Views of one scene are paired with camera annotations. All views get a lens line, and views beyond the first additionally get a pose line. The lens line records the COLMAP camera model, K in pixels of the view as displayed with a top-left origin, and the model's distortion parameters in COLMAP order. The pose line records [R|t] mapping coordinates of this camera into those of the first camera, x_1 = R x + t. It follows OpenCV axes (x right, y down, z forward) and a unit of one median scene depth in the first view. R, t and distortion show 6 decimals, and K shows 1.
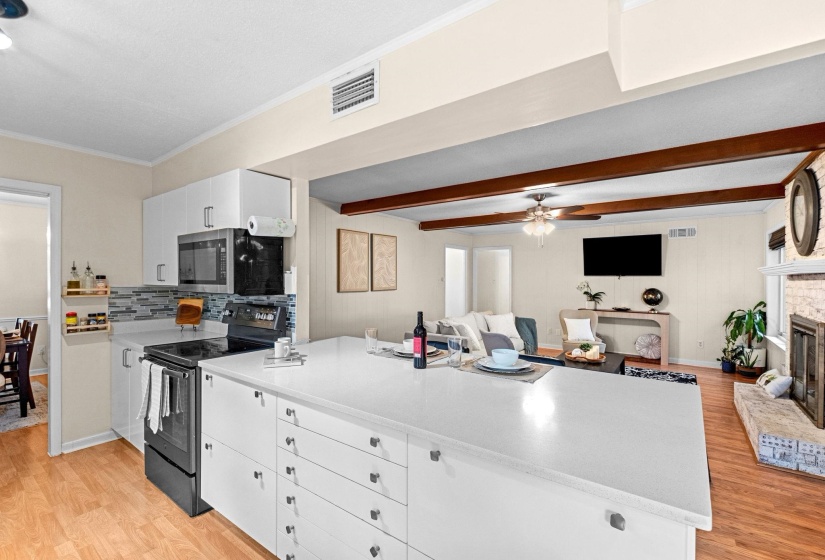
lens RADIAL K [[364.3, 0, 410.4], [0, 364.3, 278.5], [0, 0, 1]] dist [0.001689, -0.001760]
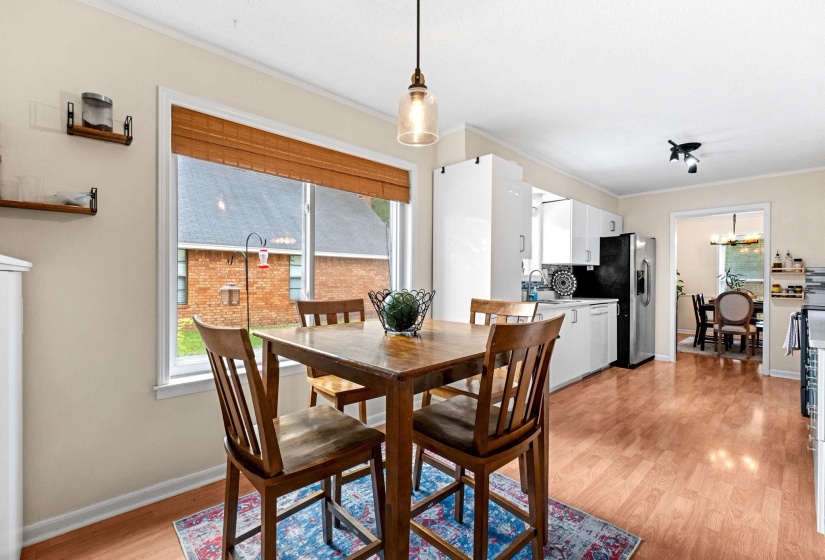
lens RADIAL K [[364.3, 0, 415.3], [0, 364.3, 279.1], [0, 0, 1]] dist [0.001689, -0.001760]
pose [[-0.163889, -0.005204, -0.986465, 0.690399], [-0.008036, 0.999960, -0.003940, 0.078554], [0.986446, 0.007281, -0.163925, -0.194653]]
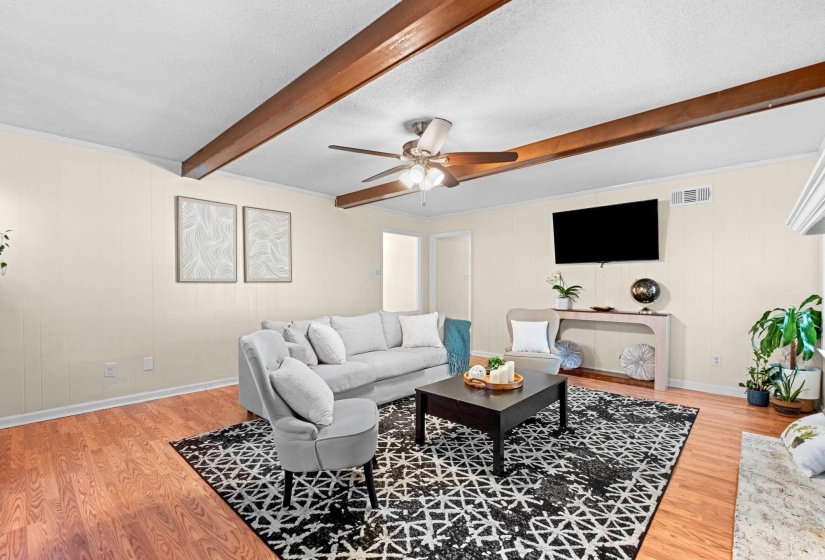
lens RADIAL K [[364.3, 0, 411.3], [0, 364.3, 290.0], [0, 0, 1]] dist [0.001689, -0.001760]
pose [[0.994101, -0.001719, -0.108446, 0.543029], [0.002991, 0.999929, 0.011572, 0.072166], [0.108419, -0.011828, 0.994035, 0.478507]]
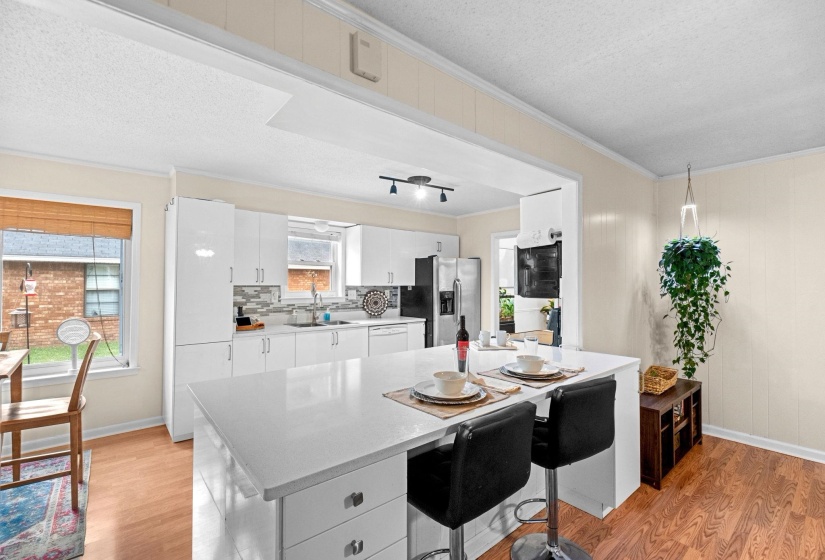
lens RADIAL K [[364.3, 0, 412.7], [0, 364.3, 276.8], [0, 0, 1]] dist [0.001689, -0.001760]
pose [[-0.223231, -0.021580, -0.974527, 0.601102], [-0.004842, 0.999767, -0.021030, 0.005826], [0.974753, 0.000024, -0.223284, 0.630209]]
